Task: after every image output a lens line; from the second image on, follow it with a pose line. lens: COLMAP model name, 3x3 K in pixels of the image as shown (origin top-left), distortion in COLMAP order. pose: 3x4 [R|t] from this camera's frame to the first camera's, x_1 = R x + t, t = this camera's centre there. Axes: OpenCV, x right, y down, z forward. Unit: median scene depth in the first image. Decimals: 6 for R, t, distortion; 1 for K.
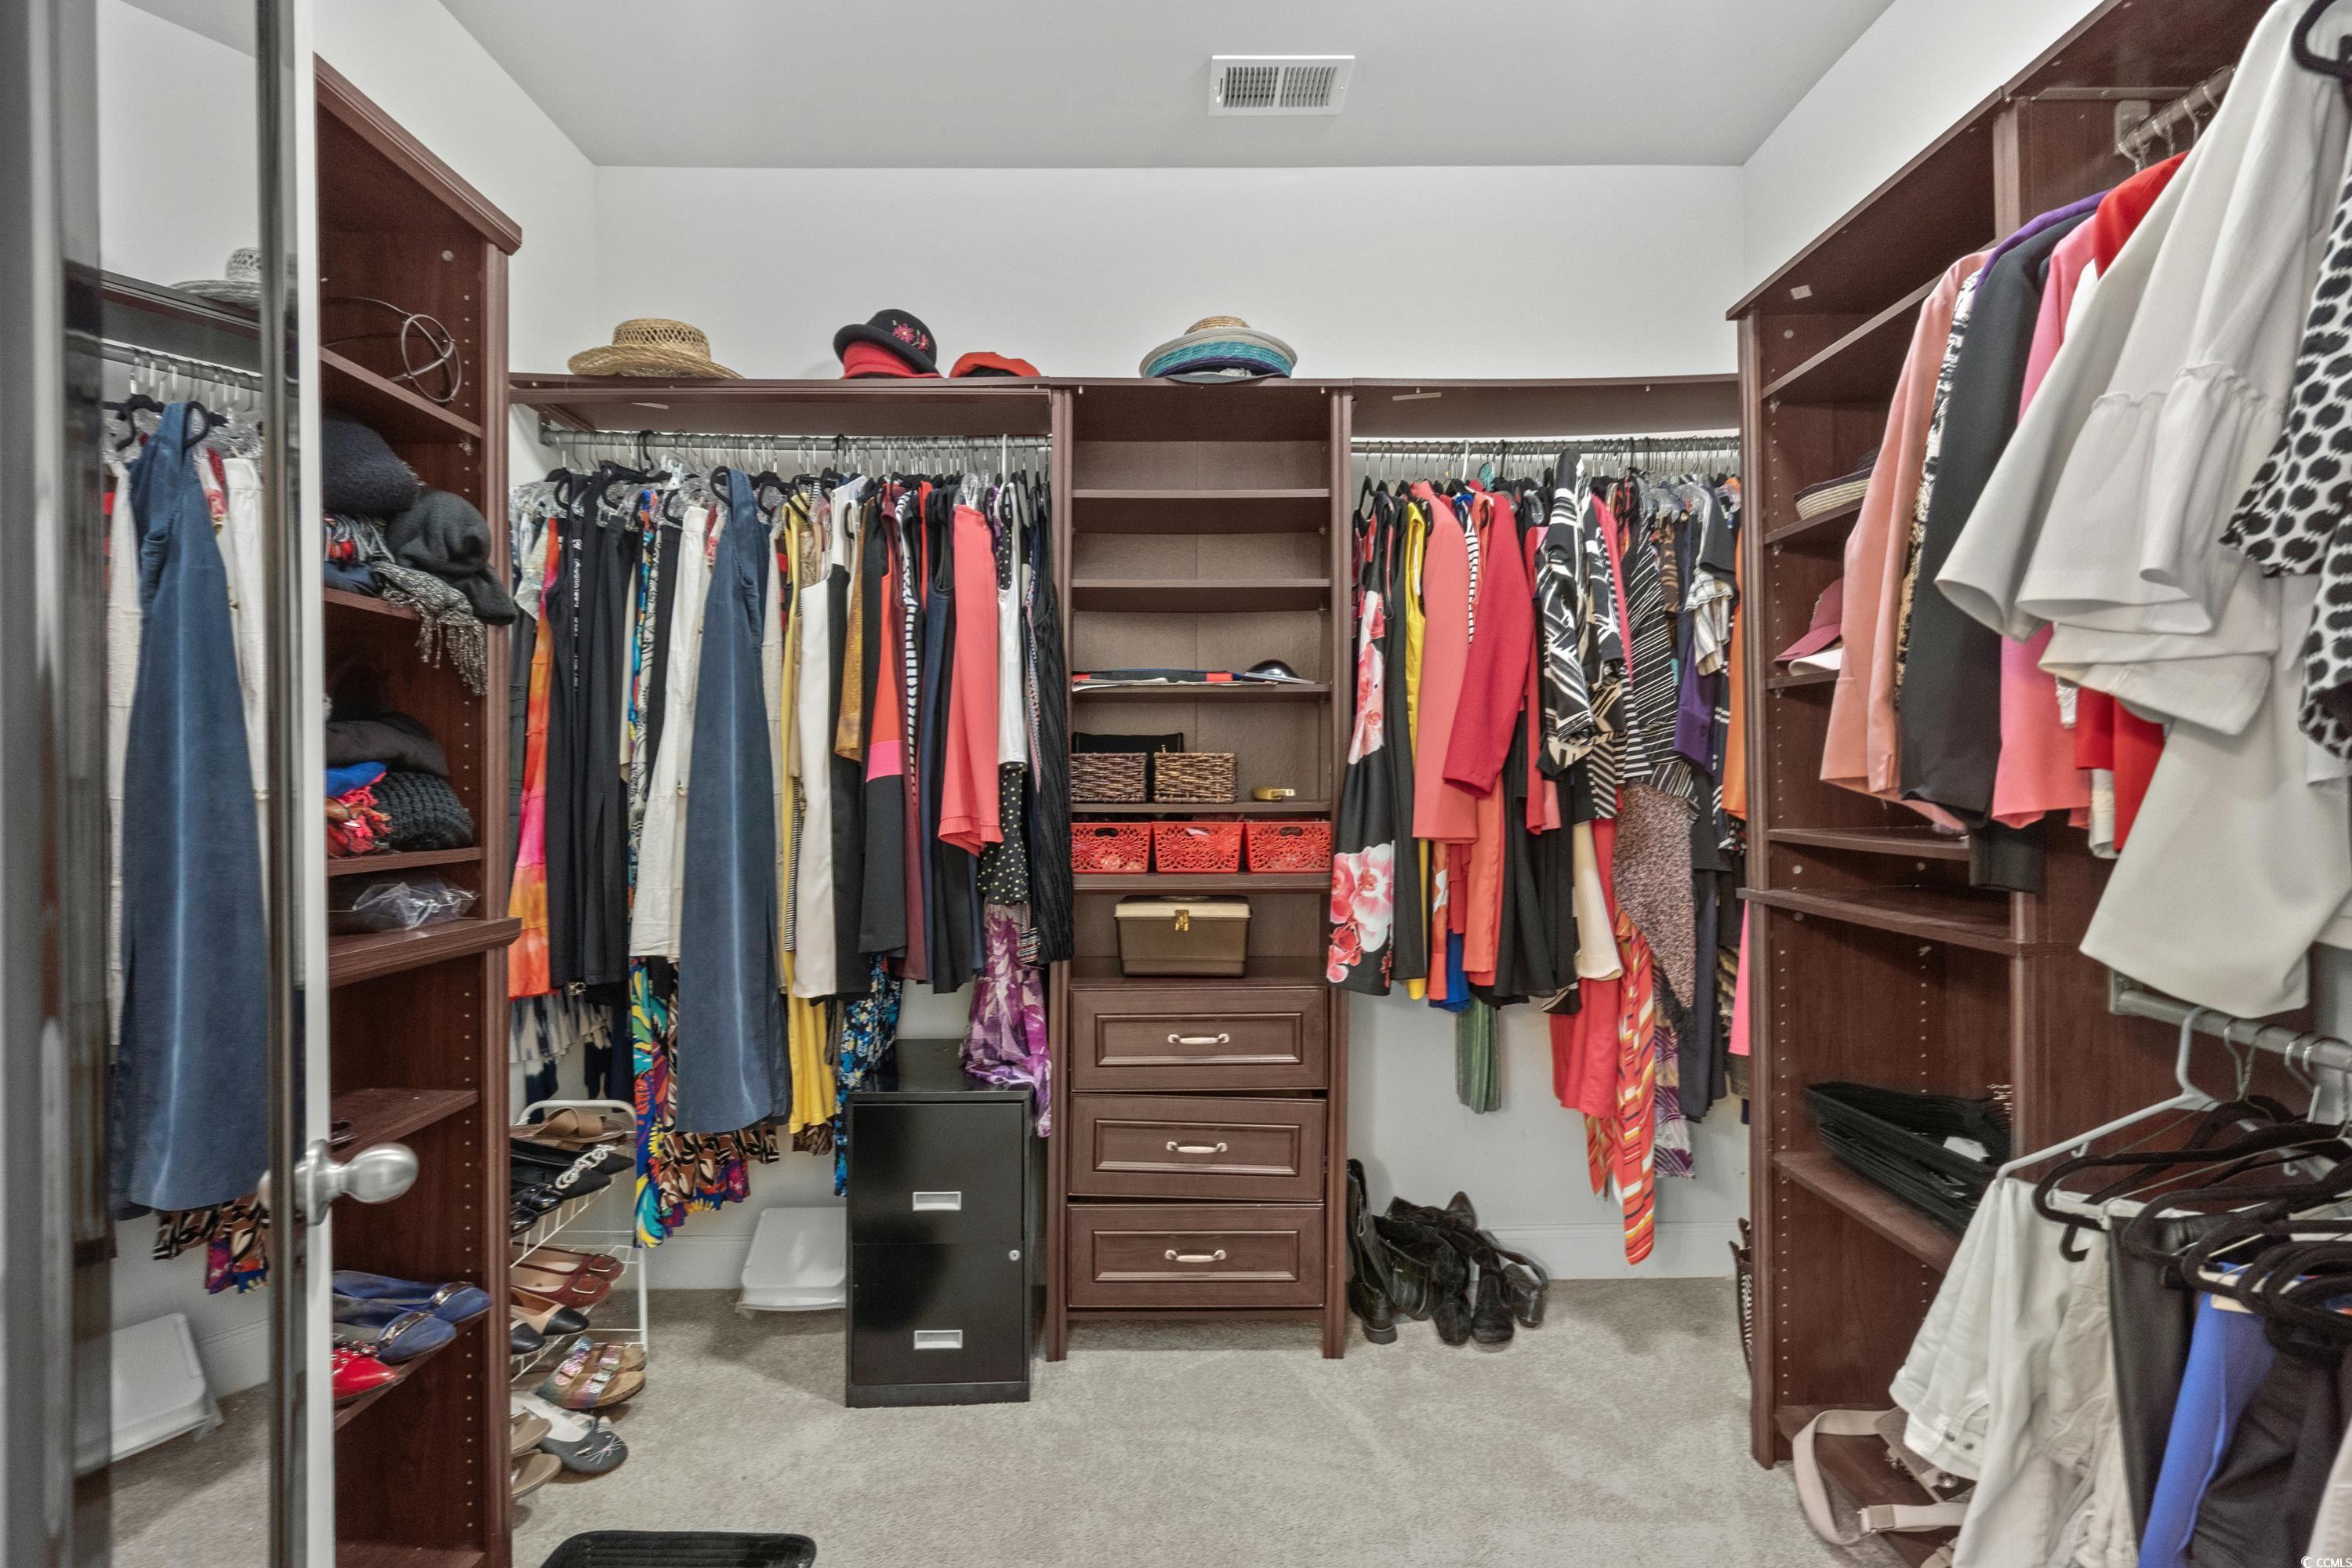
lens RADIAL K [[1068.6, 0, 1170.9], [0, 1068.6, 783.4], [0, 0, 1]] dist [-0.003900, -0.000176]
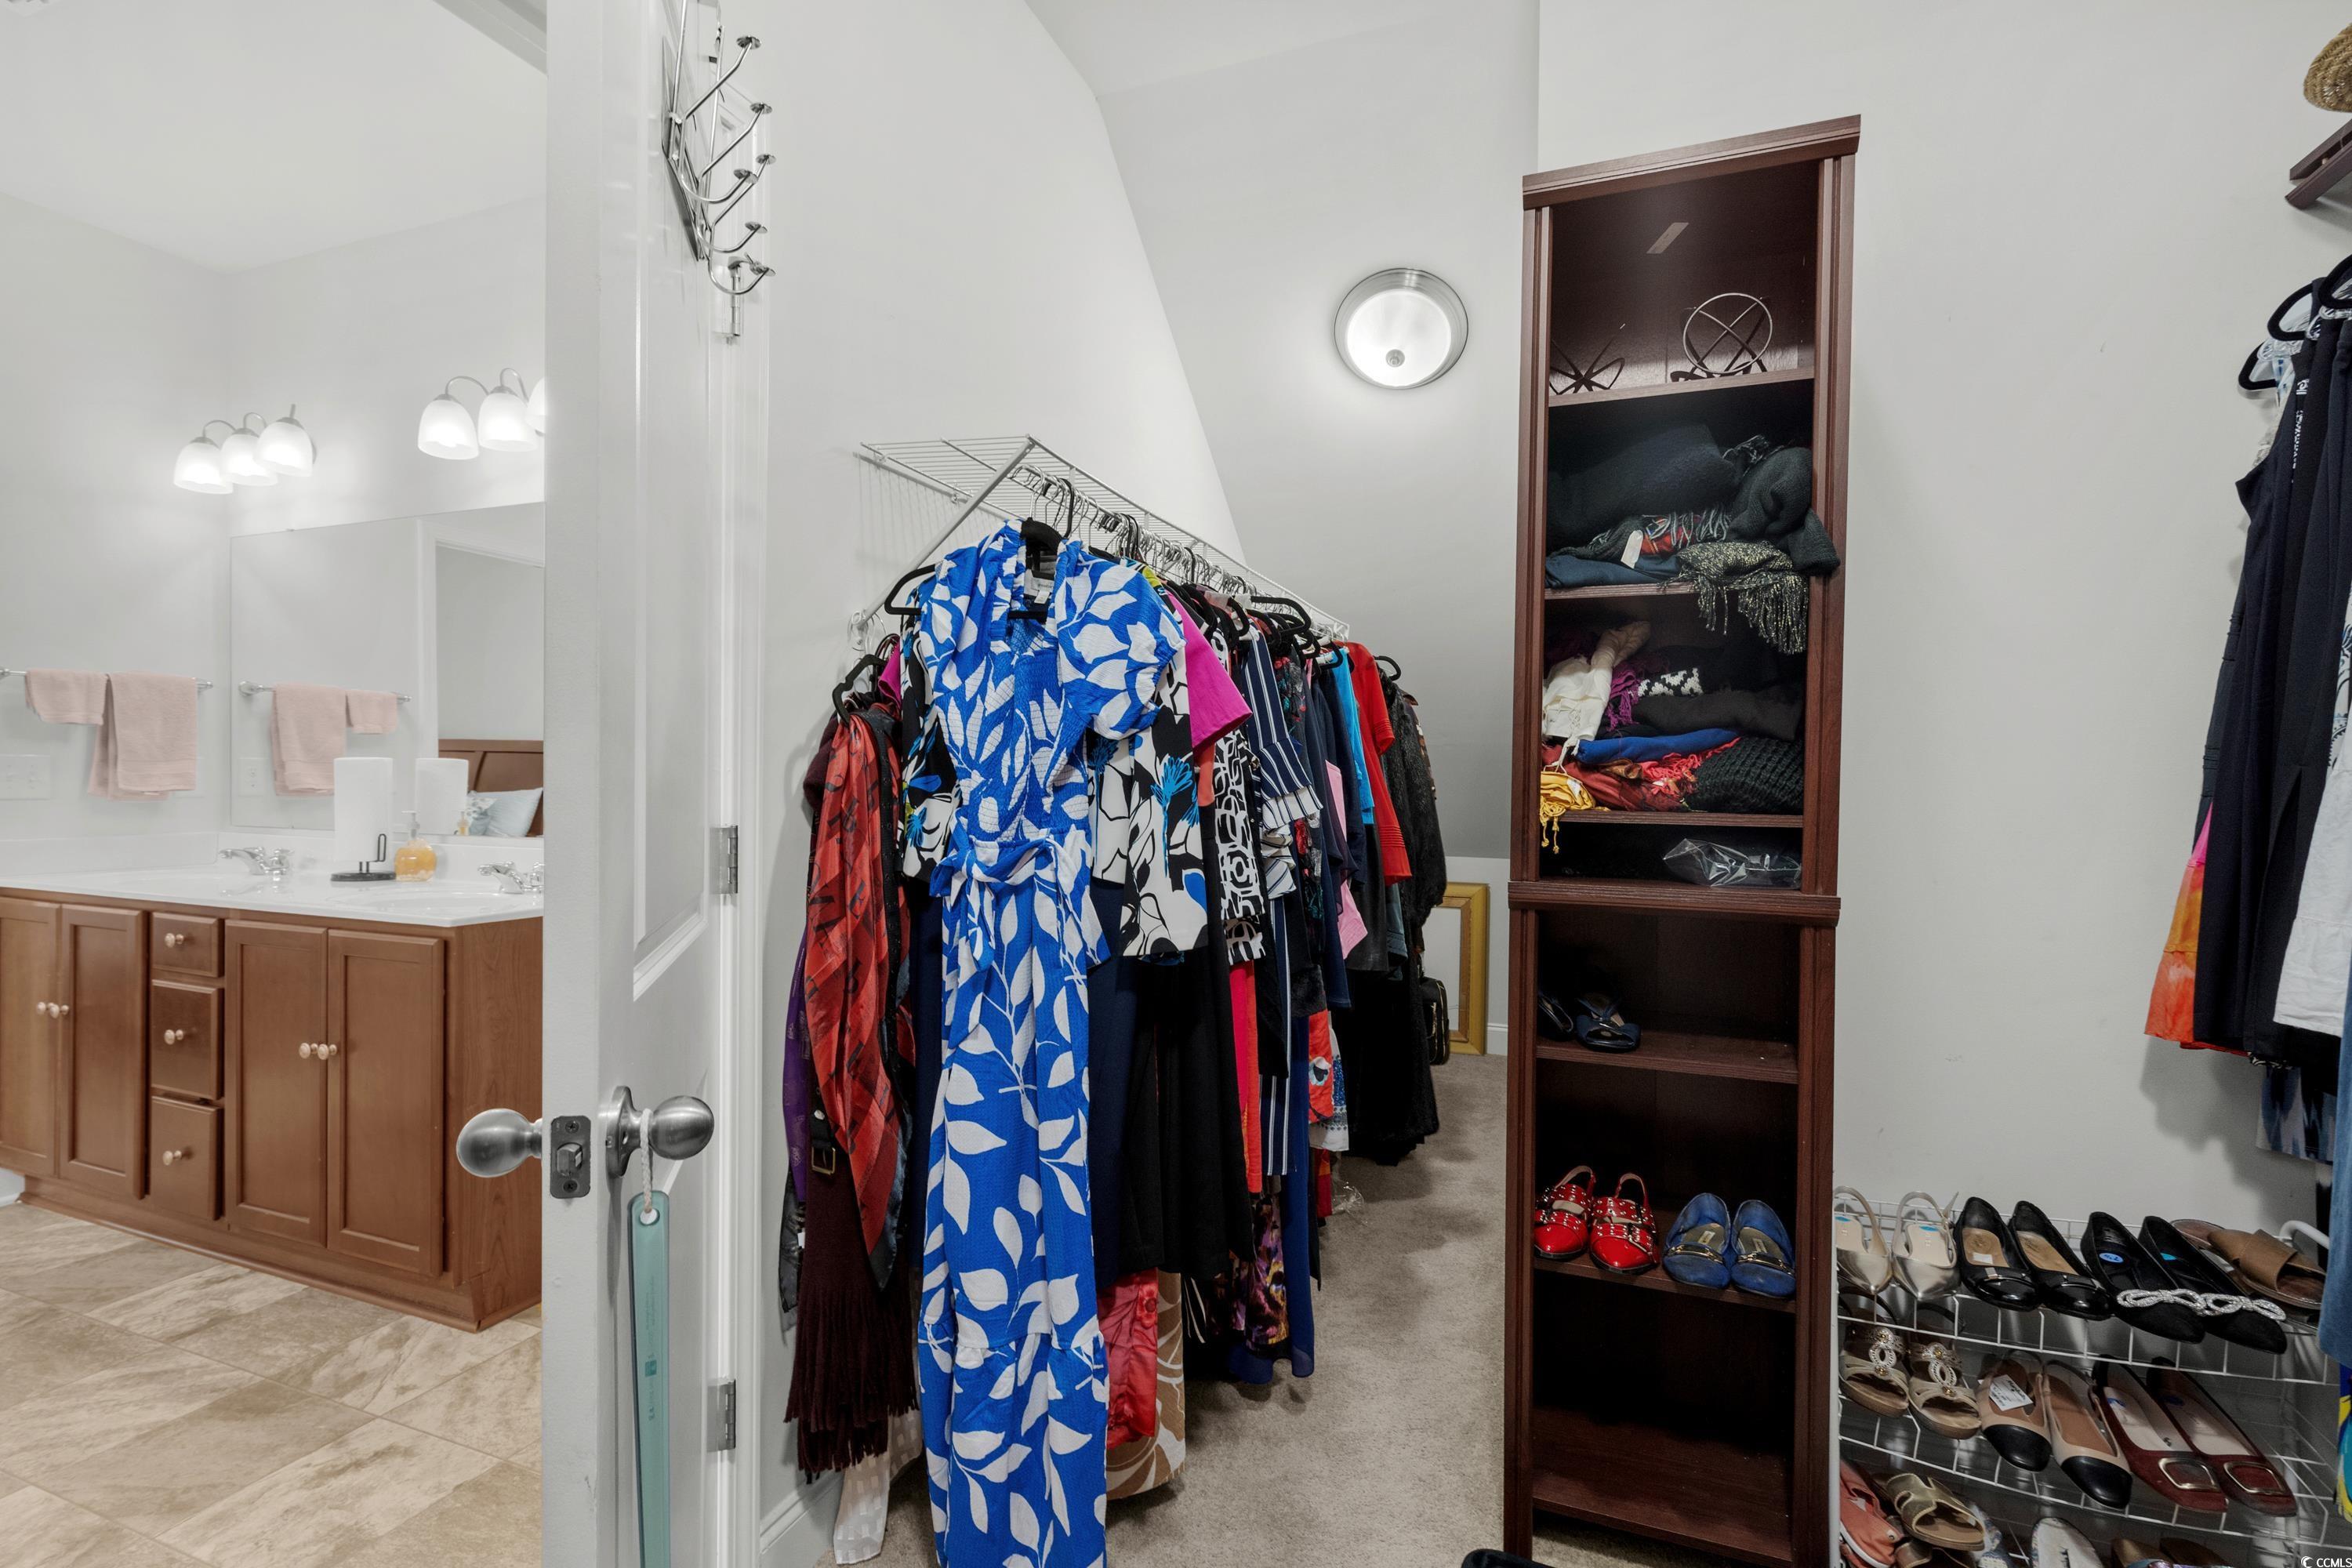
lens RADIAL K [[1068.6, 0, 1178.1], [0, 1068.6, 777.3], [0, 0, 1]] dist [-0.003900, -0.000176]
pose [[-0.356653, 0.006824, -0.934212, 0.314466], [-0.011316, 0.999868, 0.011624, 0.015921], [0.934168, 0.014717, -0.356529, 0.601932]]
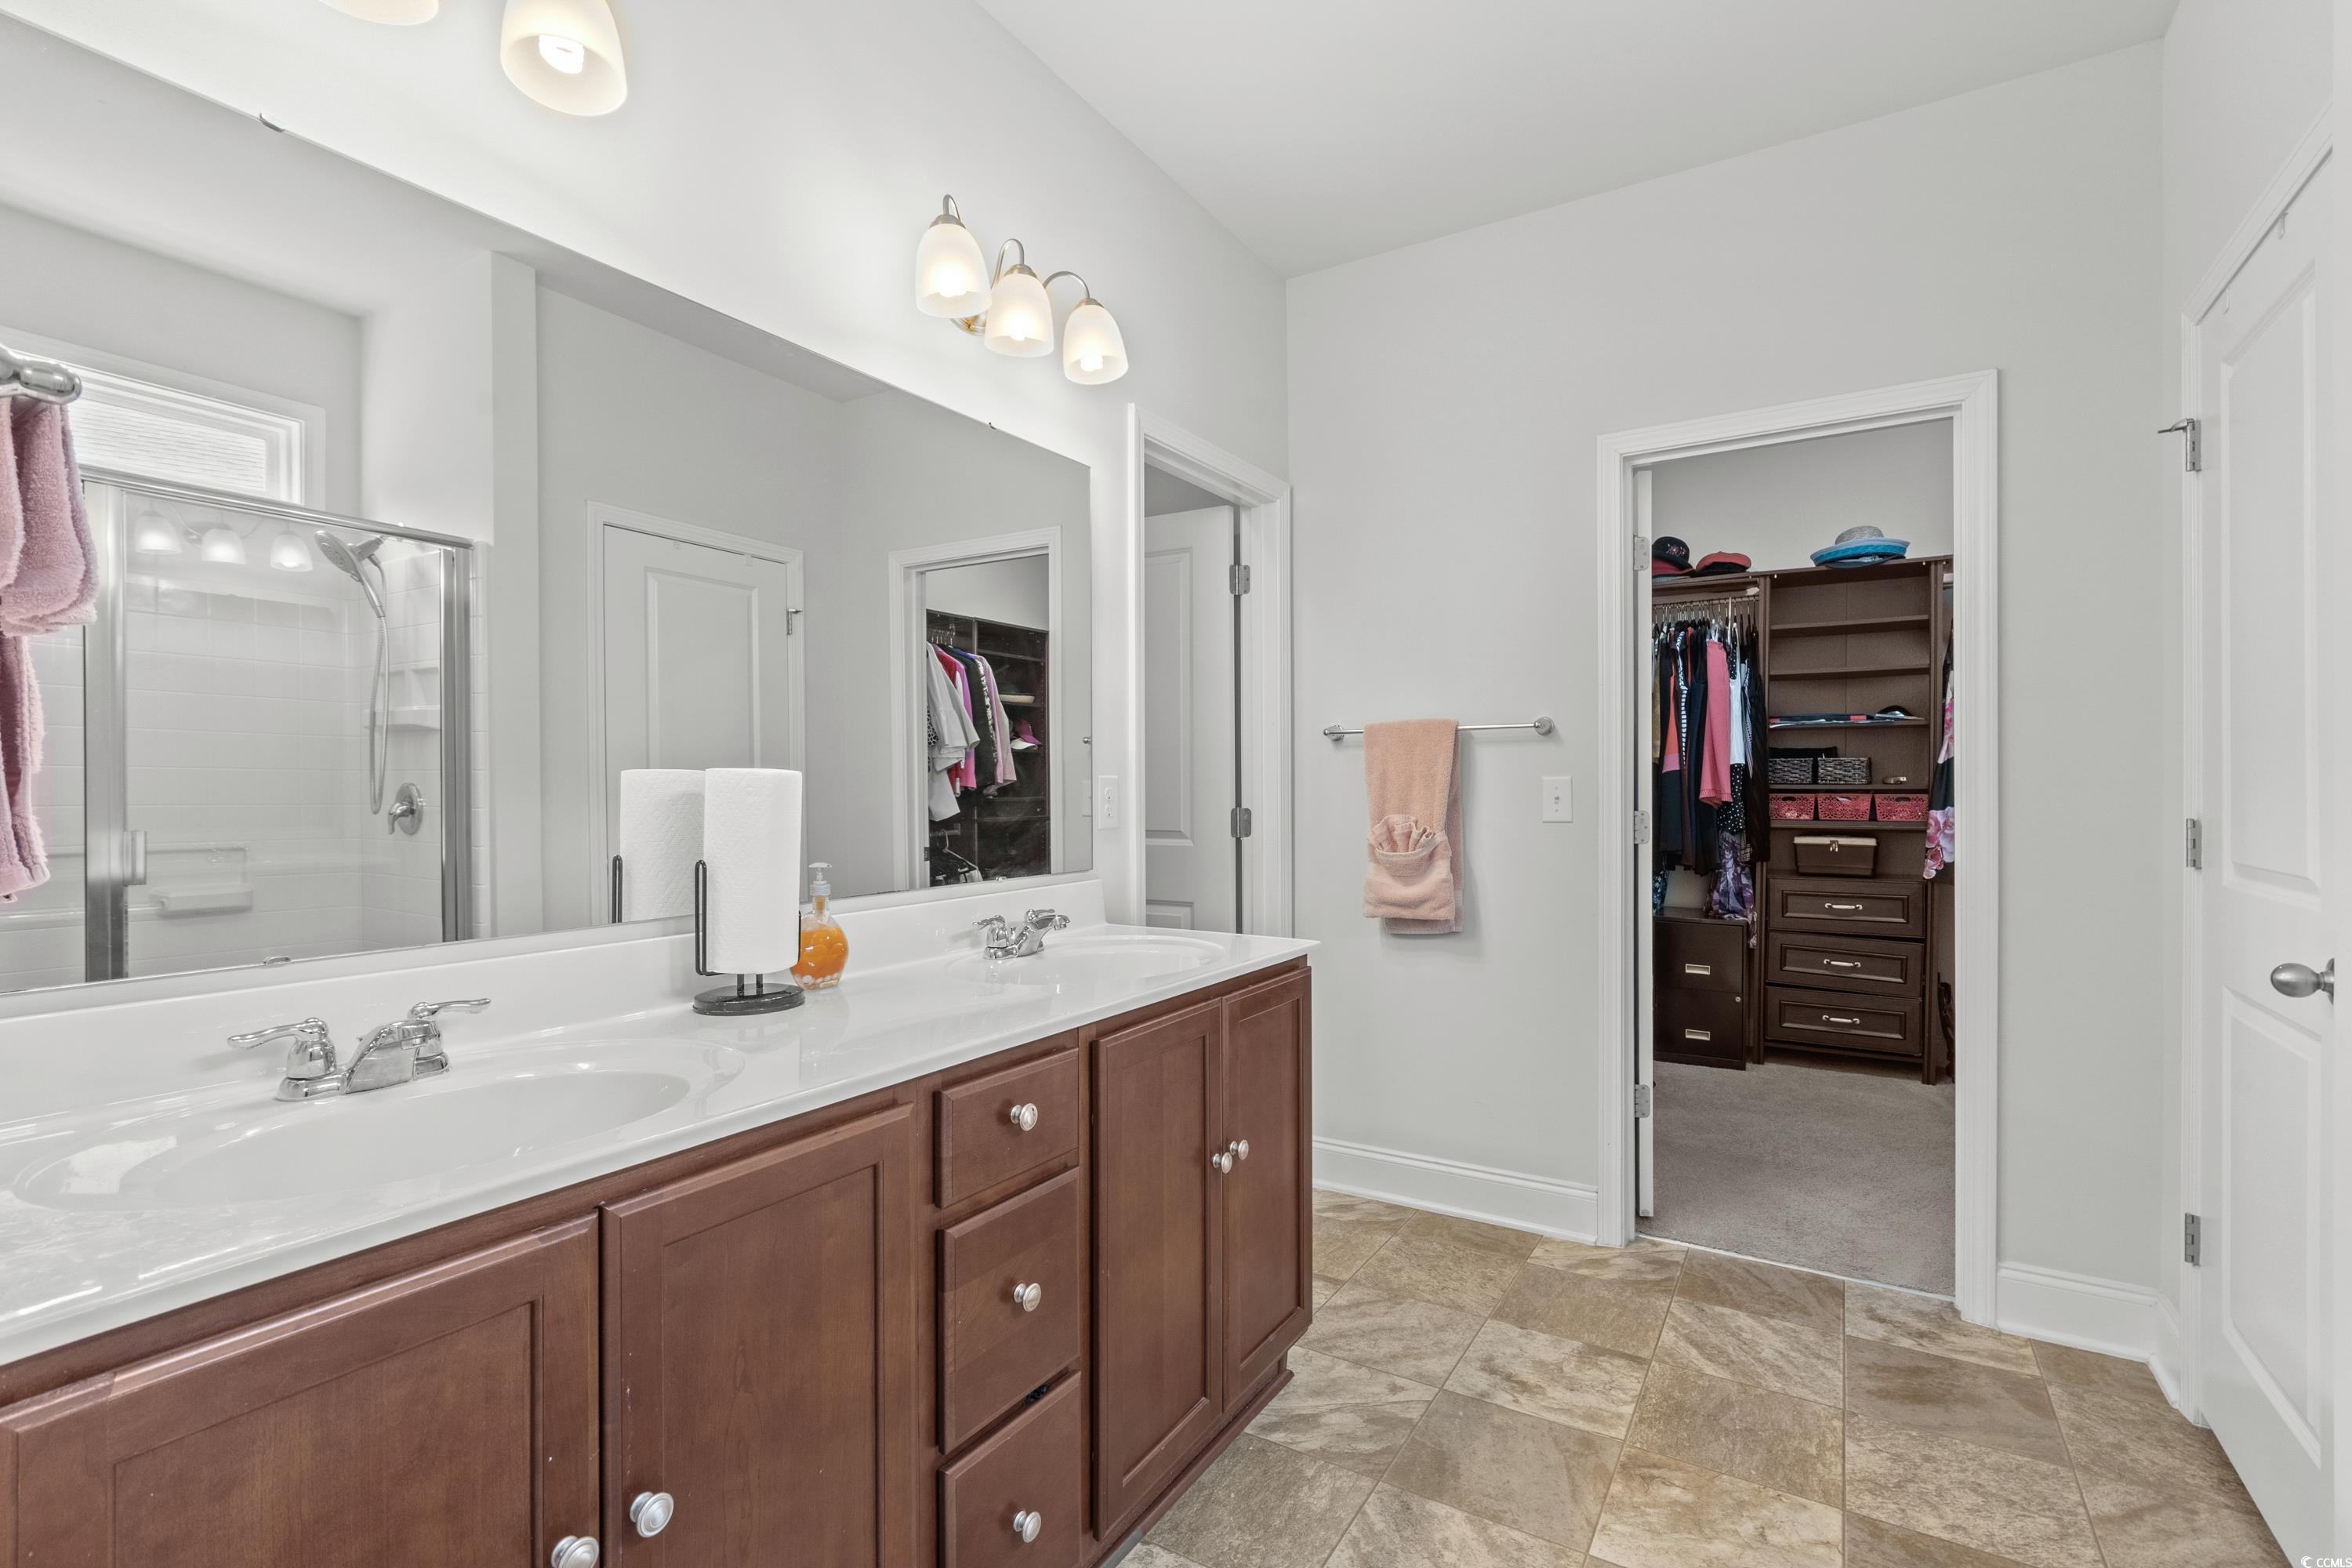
lens RADIAL K [[1068.6, 0, 1178.1], [0, 1068.6, 791.5], [0, 0, 1]] dist [-0.003900, -0.000176]
pose [[0.847251, 0.006409, -0.531155, 0.029974], [-0.005014, 0.999979, 0.004068, 0.030206], [0.531170, -0.000783, 0.847265, -1.268484]]
